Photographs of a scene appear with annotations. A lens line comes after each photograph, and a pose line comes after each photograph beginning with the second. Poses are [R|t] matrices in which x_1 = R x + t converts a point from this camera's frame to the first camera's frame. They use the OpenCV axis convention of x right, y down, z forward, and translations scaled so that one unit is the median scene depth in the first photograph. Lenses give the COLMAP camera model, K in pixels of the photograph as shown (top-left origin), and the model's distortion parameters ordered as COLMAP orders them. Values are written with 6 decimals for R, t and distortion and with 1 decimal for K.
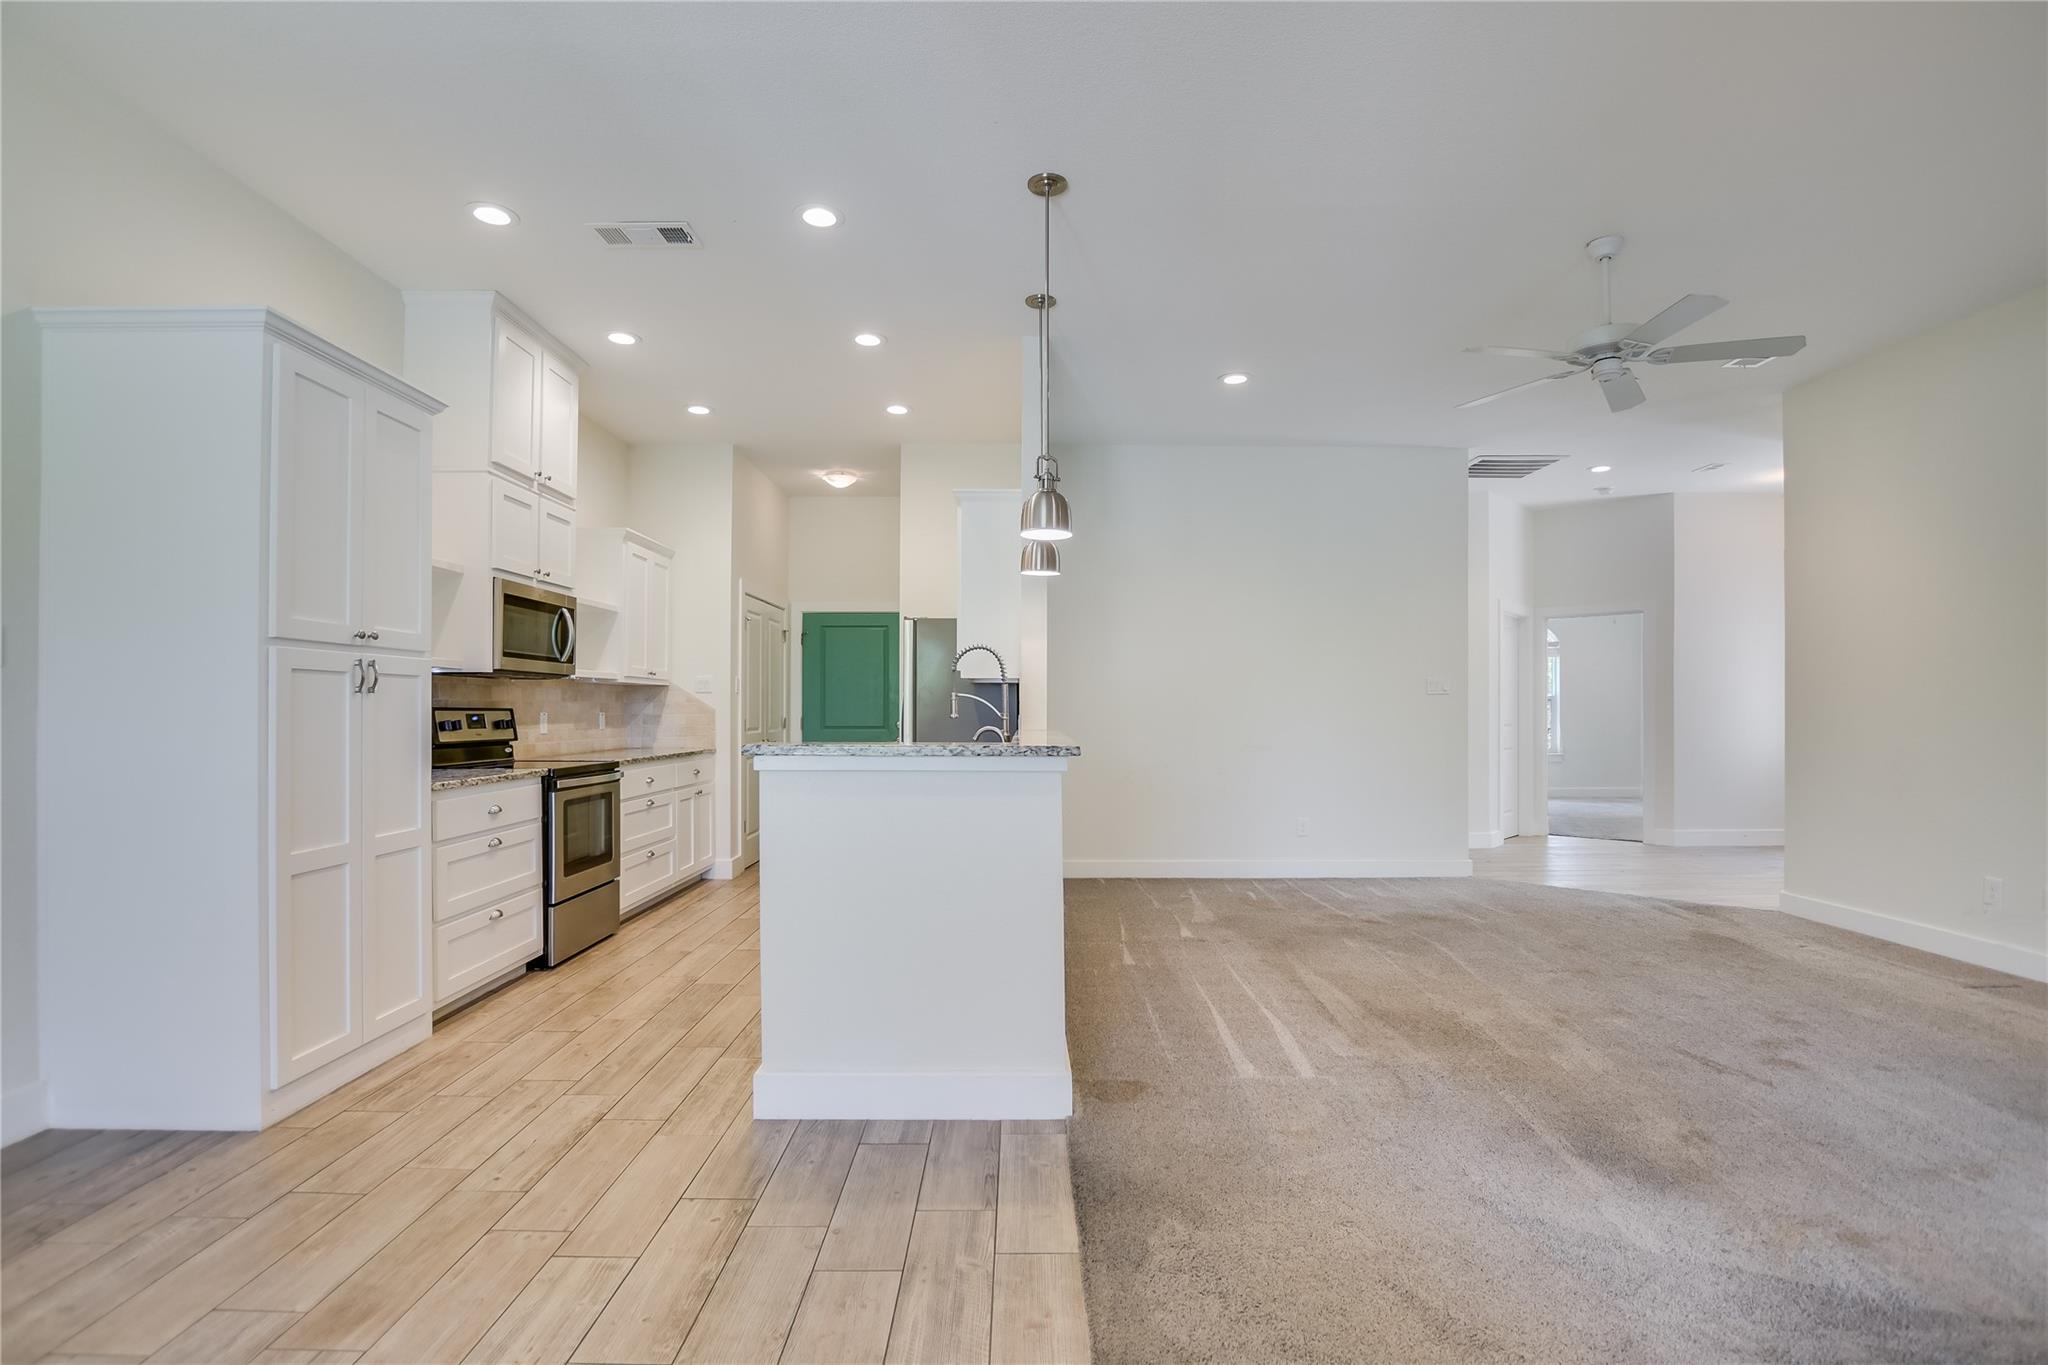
lens RADIAL K [[972.5, 0, 1022.2], [0, 972.5, 708.9], [0, 0, 1]] dist [-0.025921, 0.000850]
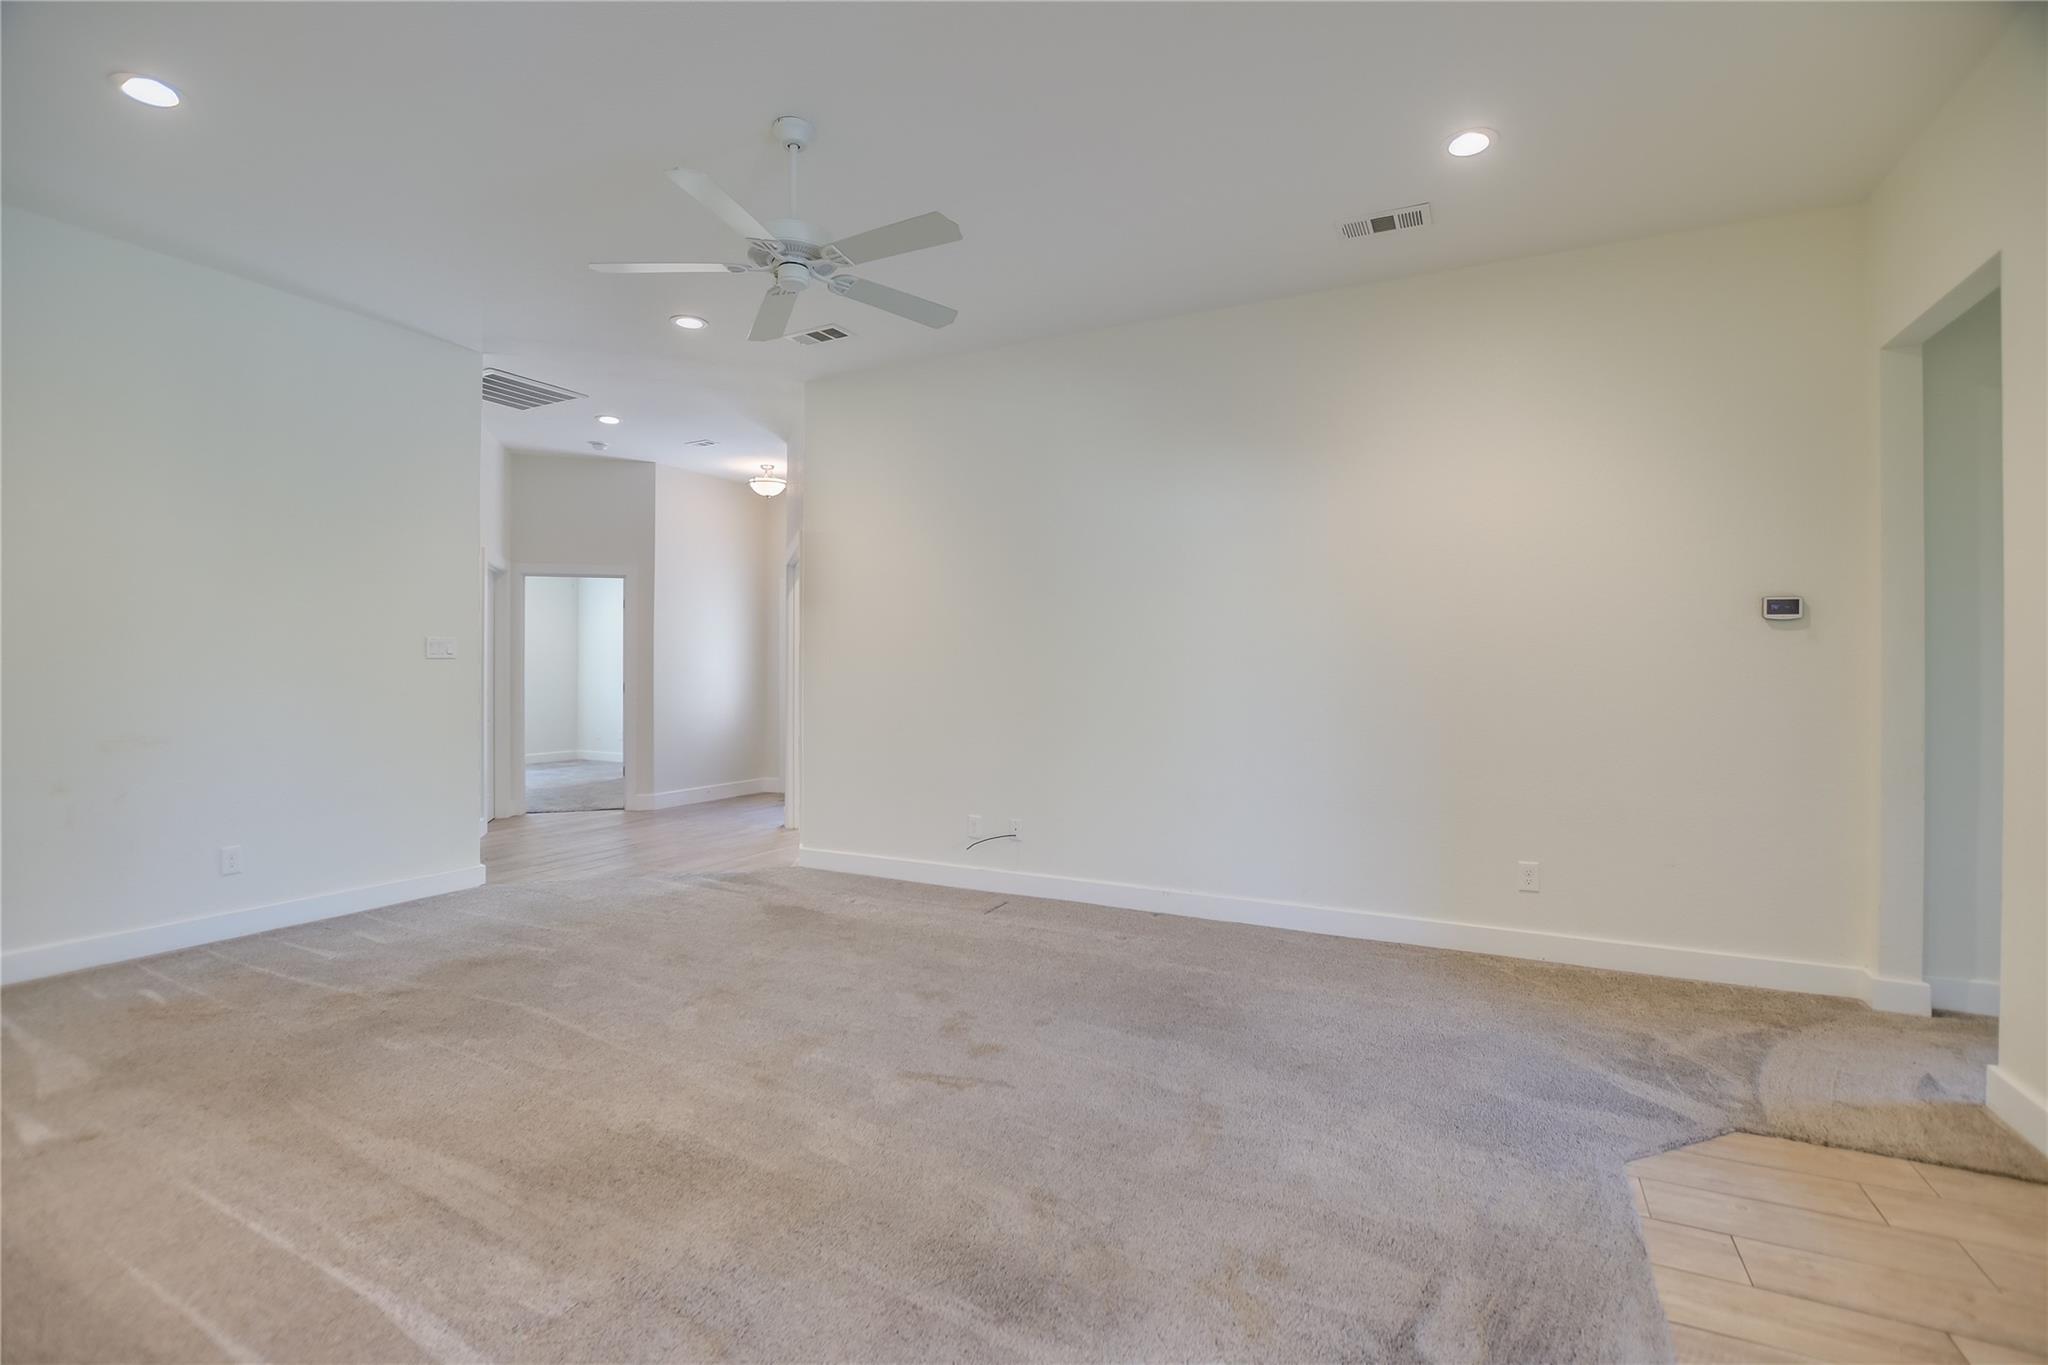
lens RADIAL K [[918.6, 0, 1023.2], [0, 918.6, 670.2], [0, 0, 1]] dist [-0.024587, 0.000451]
pose [[0.459010, 0.001340, 0.888430, -0.005283], [-0.001258, 0.999999, -0.000859, -0.008991], [-0.888430, -0.000723, 0.459012, 0.390847]]
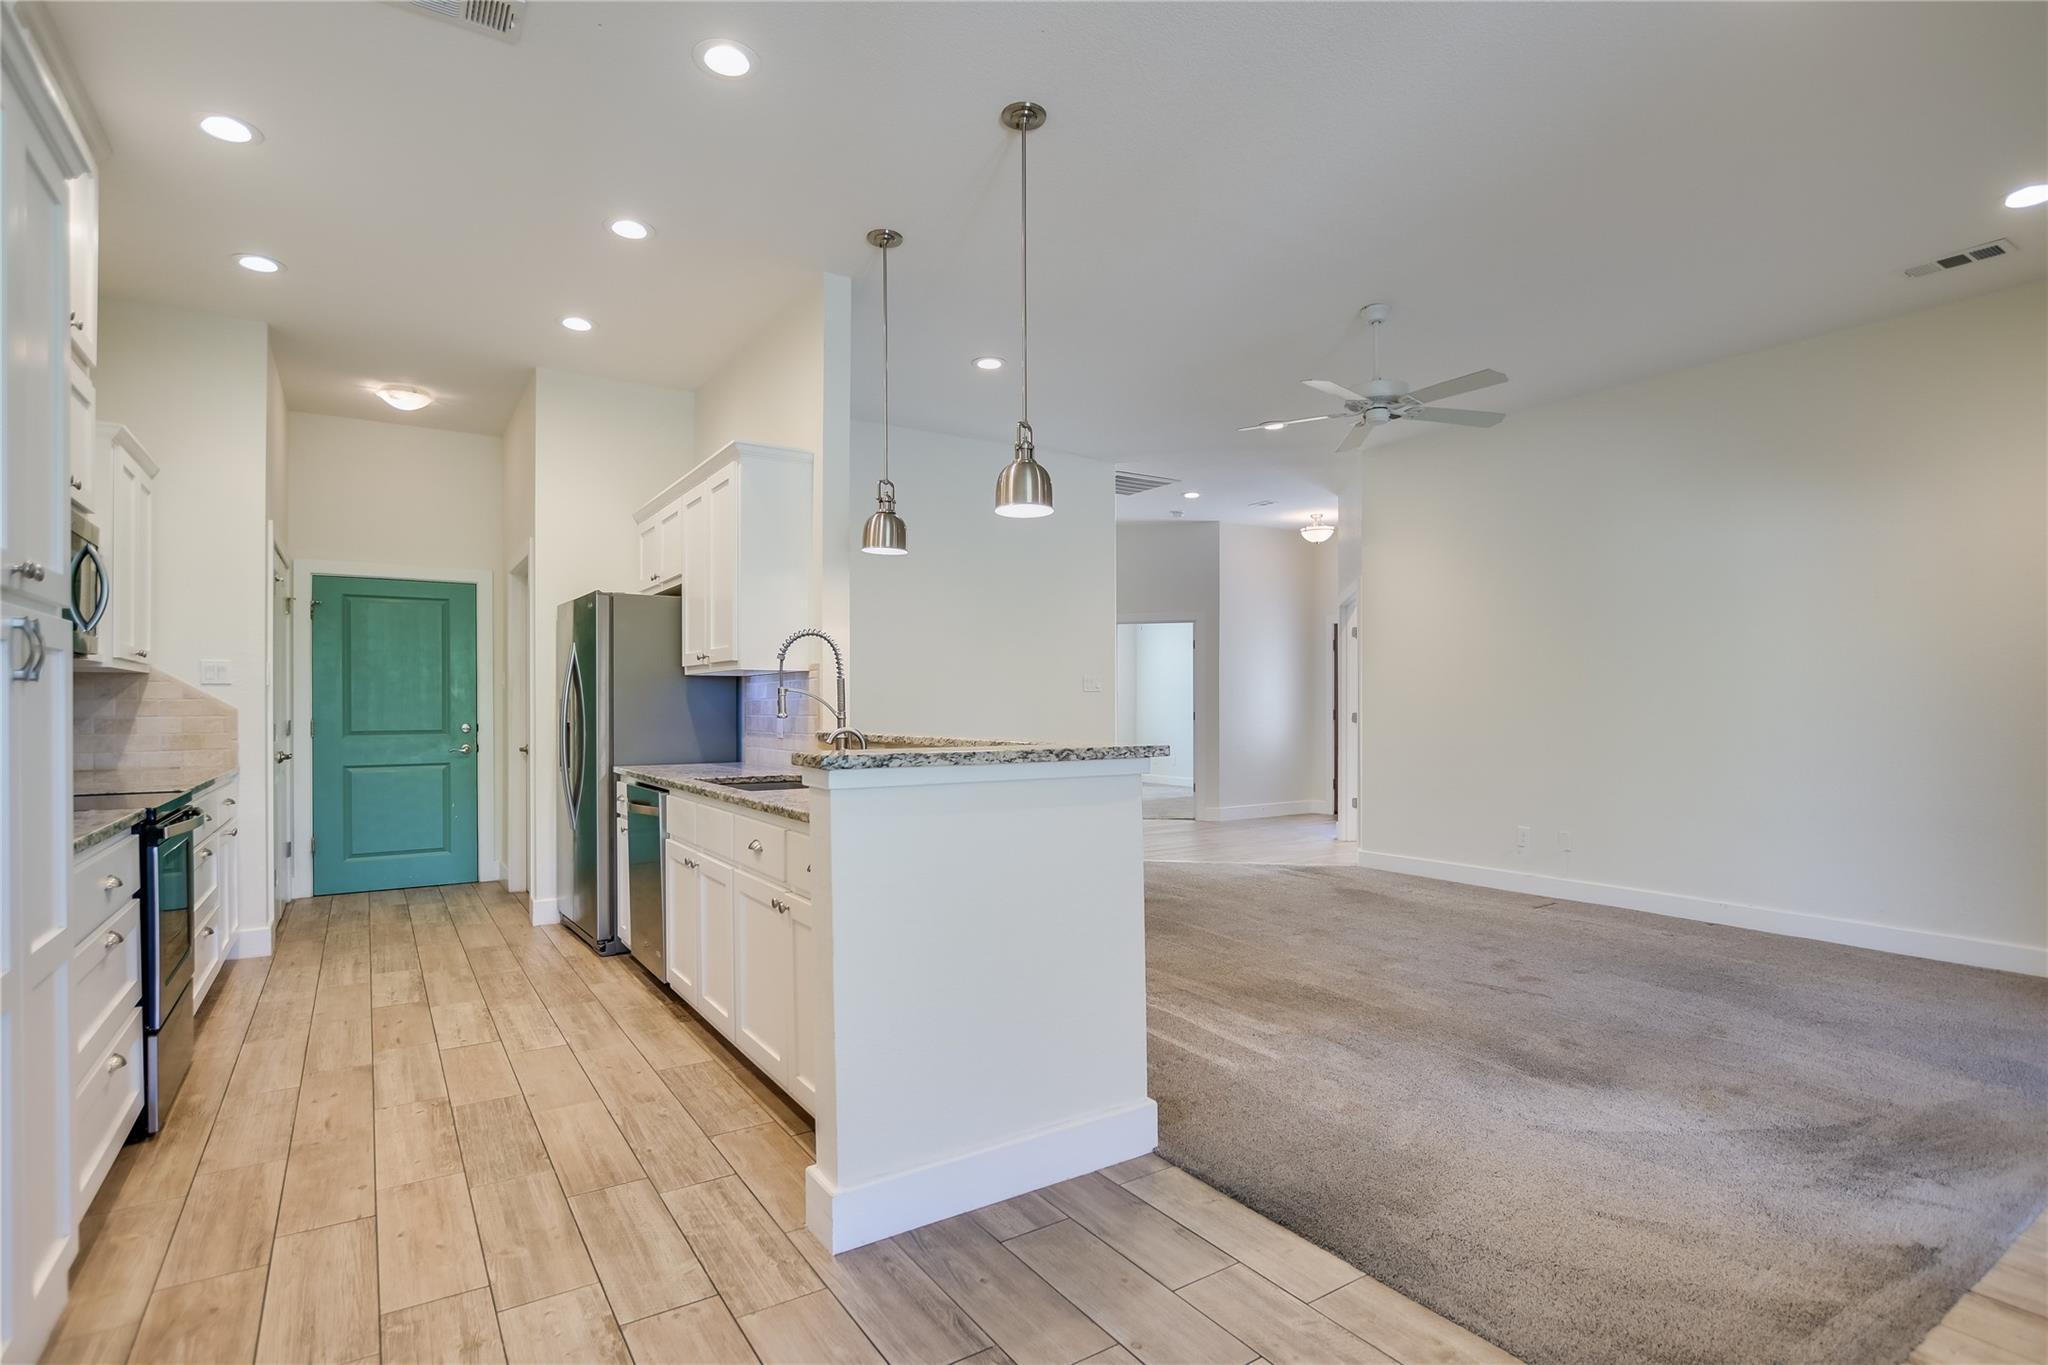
lens RADIAL K [[1009.2, 0, 1031.0], [0, 1009.2, 710.3], [0, 0, 1]] dist [-0.007842, -0.001530]
pose [[0.836129, -0.005907, 0.548501, -0.366654], [0.003794, 0.999980, 0.004986, -0.000579], [-0.548519, -0.002088, 0.836135, 0.168773]]
